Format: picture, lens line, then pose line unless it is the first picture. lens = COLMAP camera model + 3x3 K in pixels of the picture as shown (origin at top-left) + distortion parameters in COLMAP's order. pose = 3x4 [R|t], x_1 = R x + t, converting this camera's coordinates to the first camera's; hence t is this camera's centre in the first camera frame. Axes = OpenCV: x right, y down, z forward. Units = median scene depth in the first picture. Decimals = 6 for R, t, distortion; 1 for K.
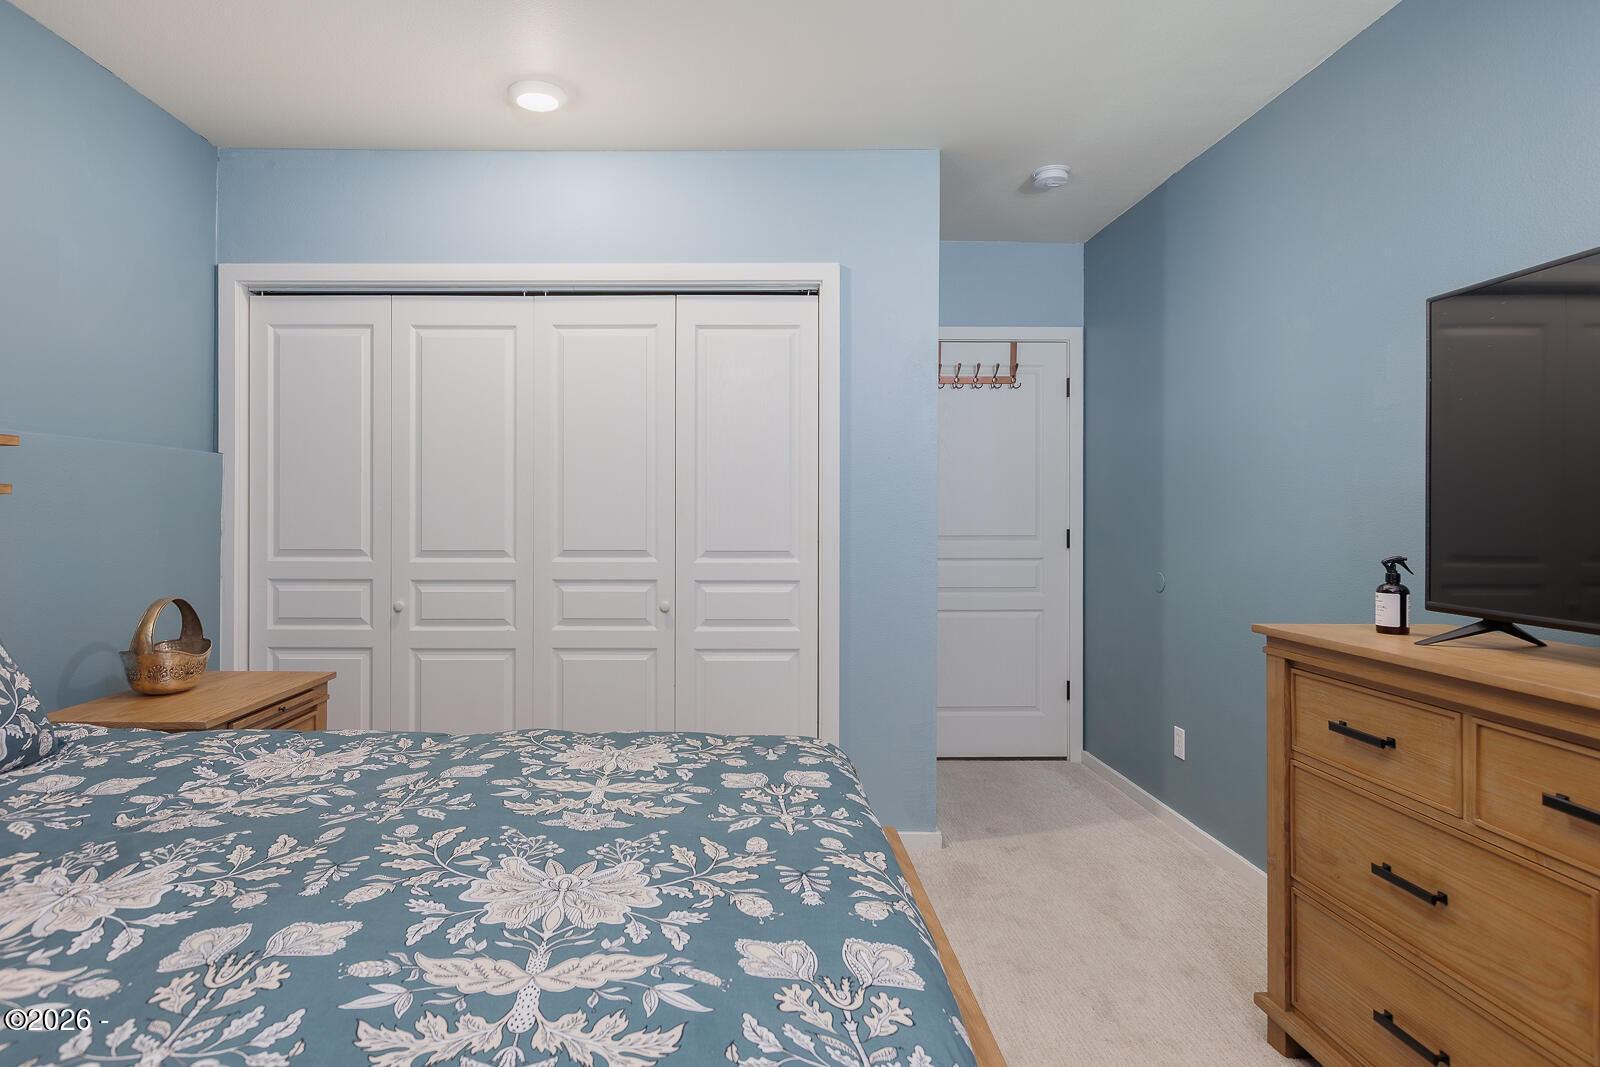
lens RADIAL K [[858.2, 0, 799.8], [0, 858.2, 499.1], [0, 0, 1]] dist [0.019661, 0.000142]
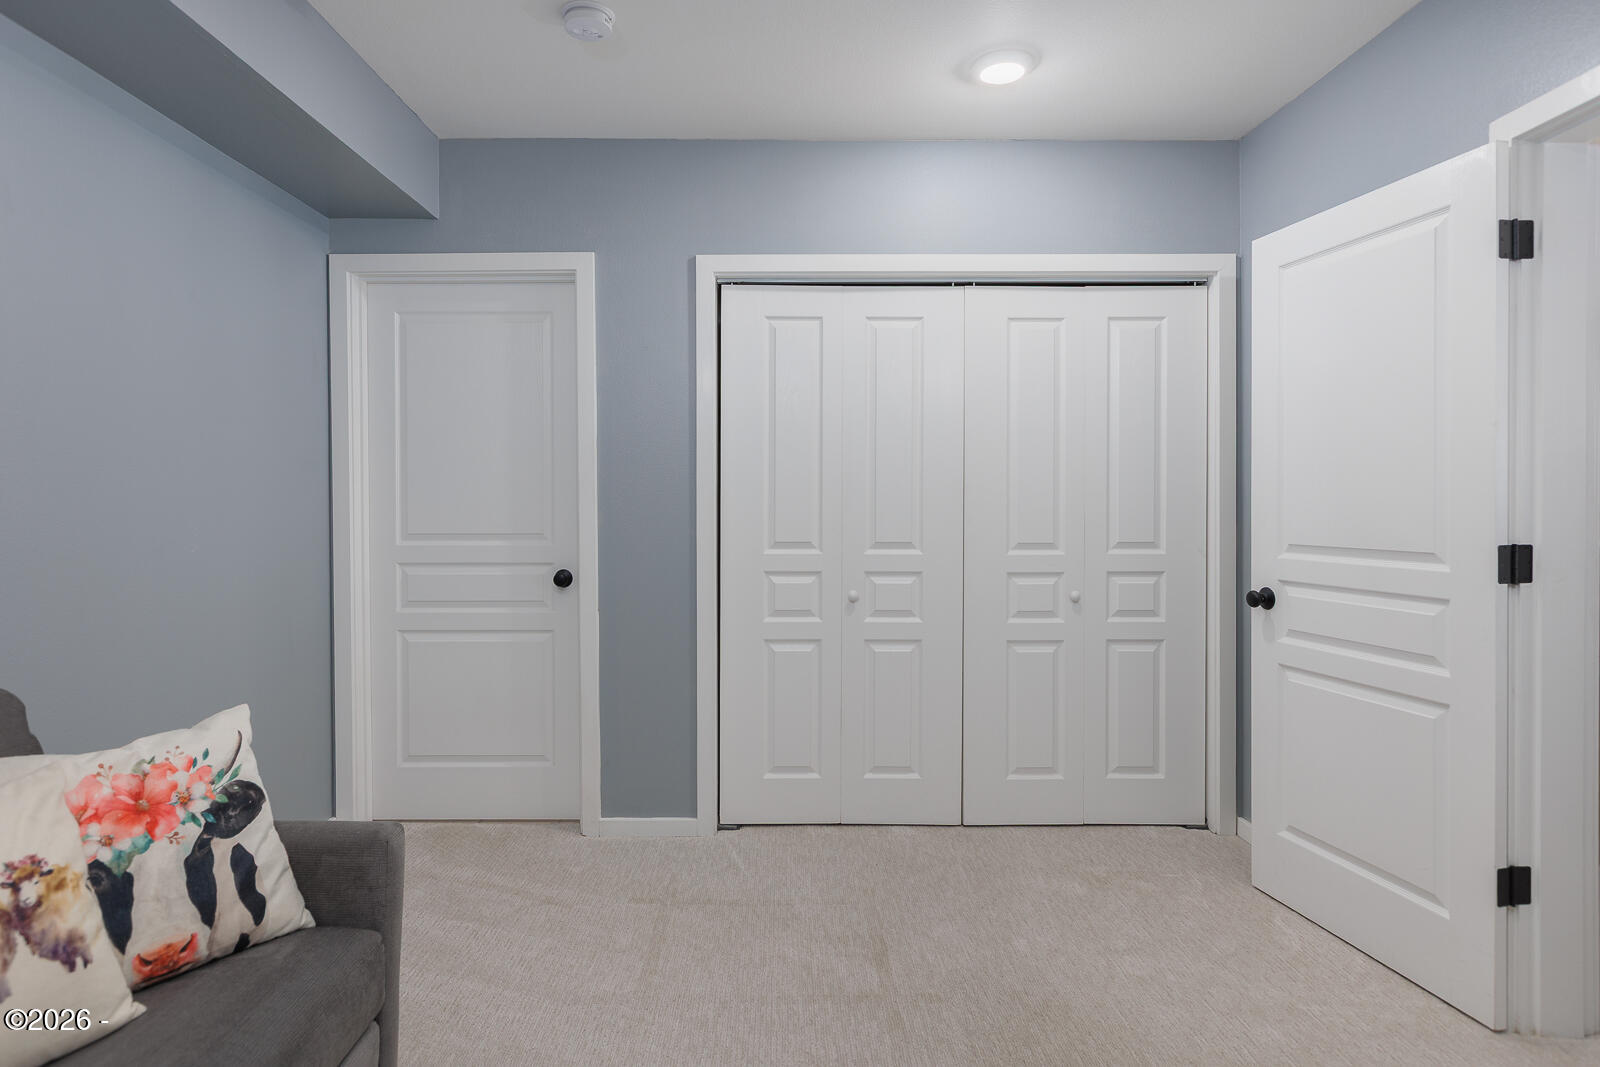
lens RADIAL K [[854.4, 0, 800.5], [0, 854.4, 509.4], [0, 0, 1]] dist [0.001528, -0.000226]
pose [[0.999987, 0.000801, 0.005112, -0.379689], [-0.000911, 0.999768, 0.021542, 0.000094], [-0.005093, -0.021546, 0.999755, 0.007052]]
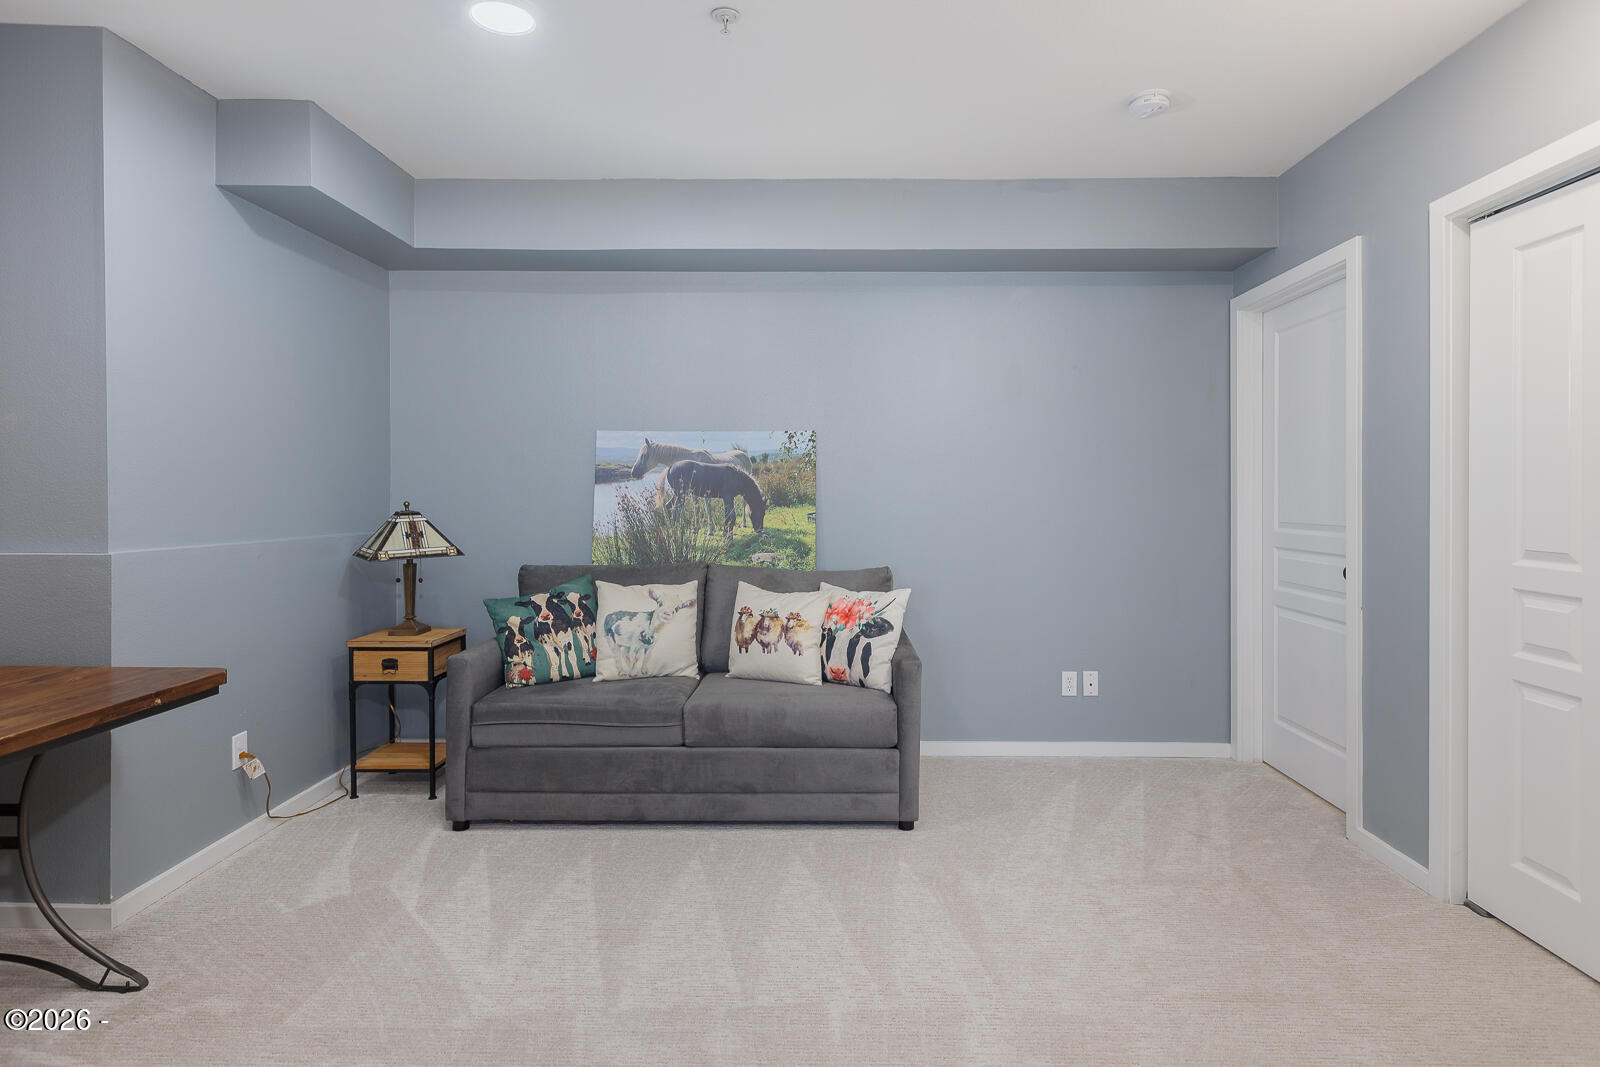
lens RADIAL K [[854.4, 0, 800.5], [0, 854.4, 509.4], [0, 0, 1]] dist [0.001528, -0.000226]
pose [[-0.032900, 0.019890, -0.999261, 0.724468], [0.005657, 0.999790, 0.019714, 0.009162], [0.999443, -0.005005, -0.033005, 0.611728]]
